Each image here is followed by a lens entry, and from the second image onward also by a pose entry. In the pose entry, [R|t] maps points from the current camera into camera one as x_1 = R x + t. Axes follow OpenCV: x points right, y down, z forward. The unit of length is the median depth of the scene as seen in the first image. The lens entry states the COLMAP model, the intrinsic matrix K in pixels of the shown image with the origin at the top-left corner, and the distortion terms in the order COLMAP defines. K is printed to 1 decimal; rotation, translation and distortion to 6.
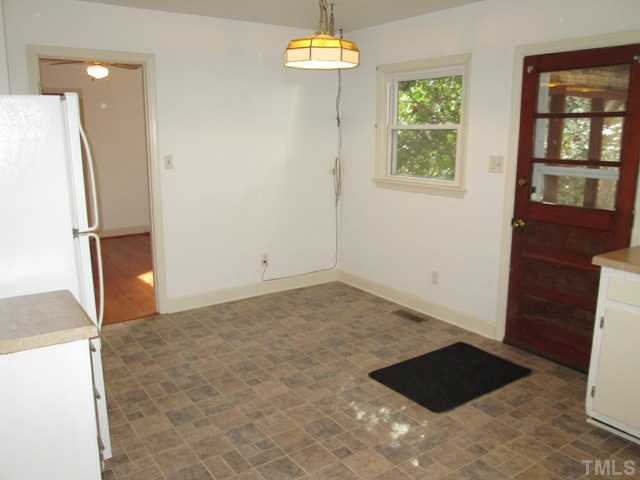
lens RADIAL K [[525.0, 0, 320.0], [0, 525.0, 240.0], [0, 0, 1]] dist [-0.034449, 0.004517]
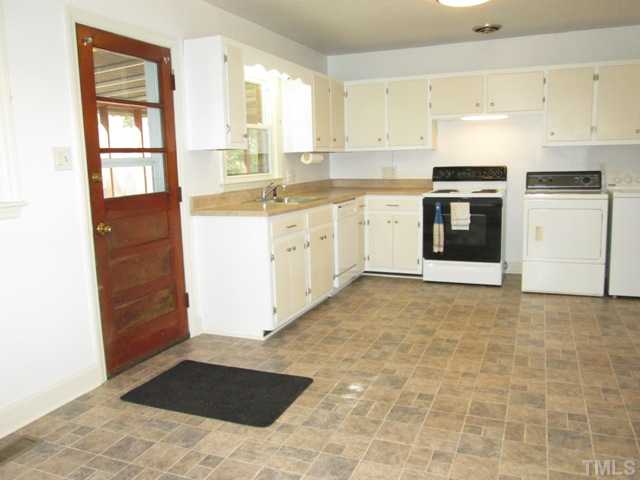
lens RADIAL K [[532.9, 0, 316.3], [0, 532.9, 238.0], [0, 0, 1]] dist [-0.035994, 0.004714]
pose [[-0.533714, -0.109691, 0.838521, -0.526296], [0.196617, 0.948284, 0.249196, -0.164589], [-0.822491, 0.297867, -0.484545, 1.176534]]
